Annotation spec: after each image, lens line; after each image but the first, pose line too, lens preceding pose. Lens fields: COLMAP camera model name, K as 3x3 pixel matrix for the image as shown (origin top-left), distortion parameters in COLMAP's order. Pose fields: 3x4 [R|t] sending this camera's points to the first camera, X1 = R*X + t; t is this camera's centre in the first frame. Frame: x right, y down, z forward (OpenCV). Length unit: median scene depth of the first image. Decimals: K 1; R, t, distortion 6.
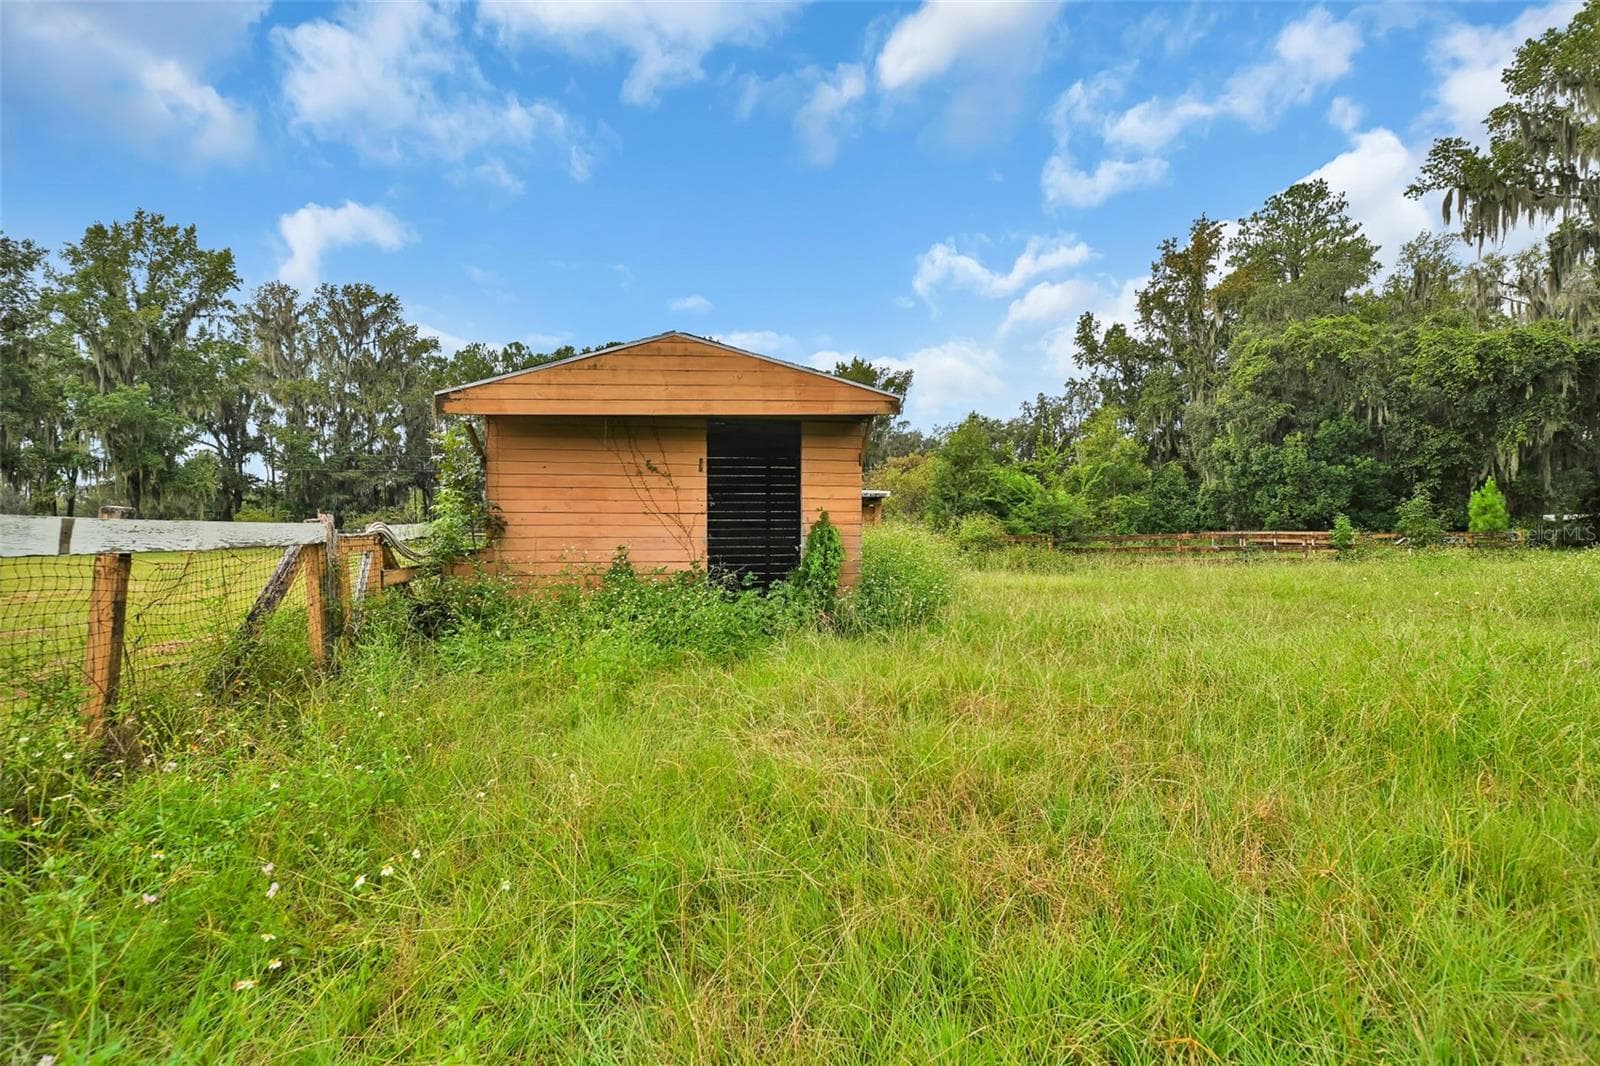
lens RADIAL K [[731.2, 0, 804.3], [0, 731.2, 528.4], [0, 0, 1]] dist [-0.013614, 0.000489]
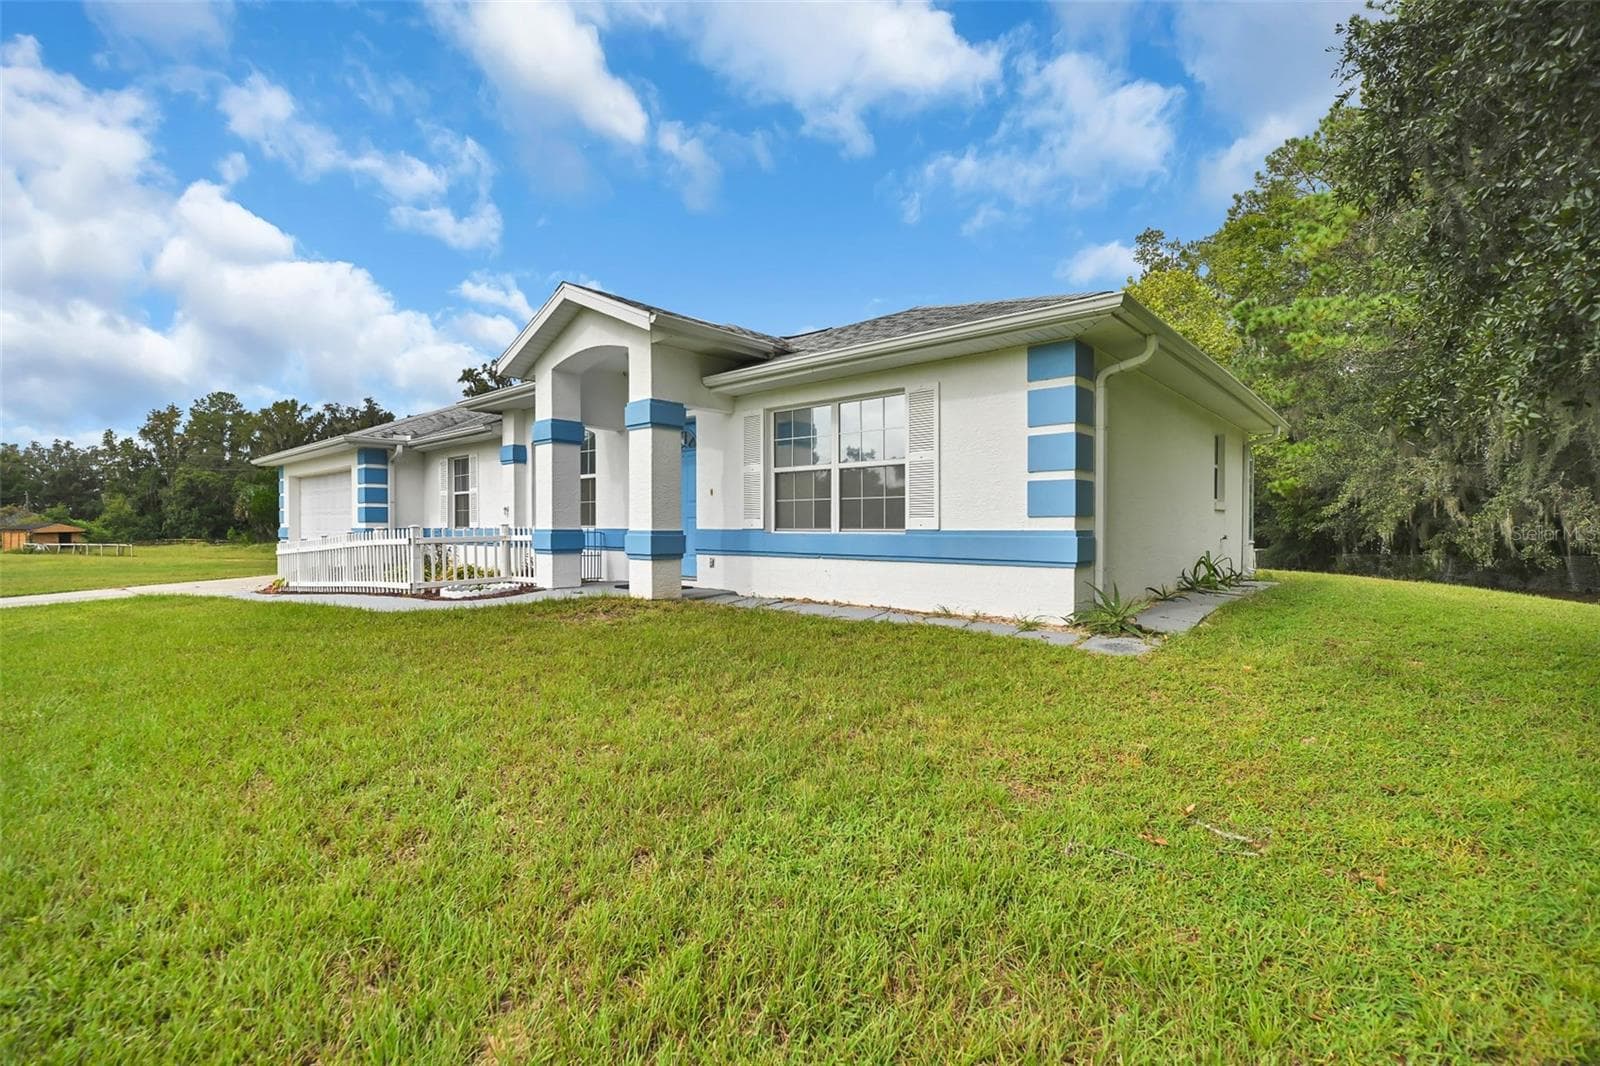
lens RADIAL K [[731.2, 0, 804.3], [0, 731.2, 528.4], [0, 0, 1]] dist [-0.013614, 0.000489]
pose [[0.413895, -0.002937, 0.910320, -0.936784], [0.002893, 0.999994, 0.001911, -0.033341], [-0.910320, 0.001842, 0.413901, -2.323666]]
